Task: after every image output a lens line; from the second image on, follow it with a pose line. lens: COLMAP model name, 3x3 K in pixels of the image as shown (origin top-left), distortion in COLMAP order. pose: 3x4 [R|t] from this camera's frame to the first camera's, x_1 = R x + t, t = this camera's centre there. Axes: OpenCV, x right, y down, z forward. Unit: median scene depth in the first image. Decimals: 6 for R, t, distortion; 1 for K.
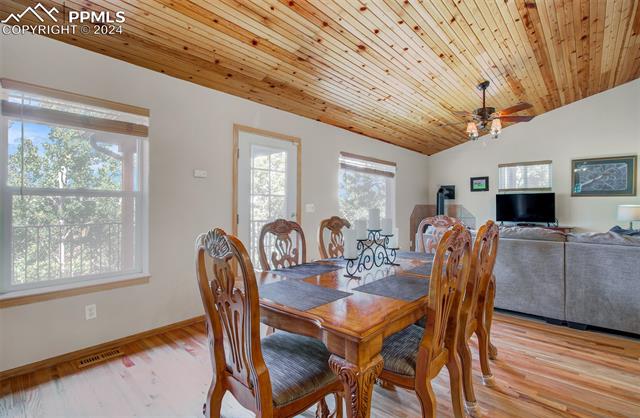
lens RADIAL K [[301.5, 0, 332.9], [0, 301.5, 205.3], [0, 0, 1]] dist [-0.014667, 0.000955]
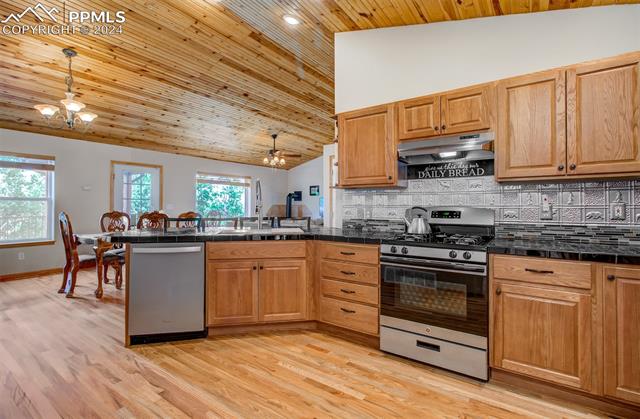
lens RADIAL K [[301.5, 0, 345.6], [0, 301.5, 203.9], [0, 0, 1]] dist [-0.014667, 0.000955]
pose [[0.989837, 0.000414, 0.142204, 0.583713], [-0.000743, 0.999997, 0.002259, -0.009305], [-0.142203, -0.002342, 0.989835, -0.704891]]
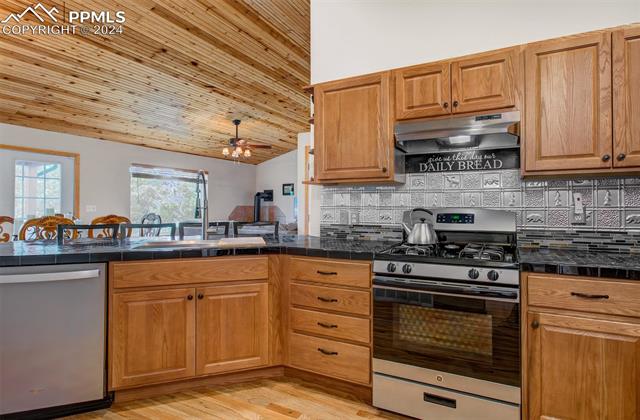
lens RADIAL K [[323.7, 0, 380.3], [0, 323.7, 205.9], [0, 0, 1]] dist [-0.011132, 0.002724]
pose [[0.952487, 0.000750, 0.304578, 0.602021], [-0.002003, 0.999991, 0.003804, -0.008051], [-0.304572, -0.004233, 0.952480, -0.591300]]
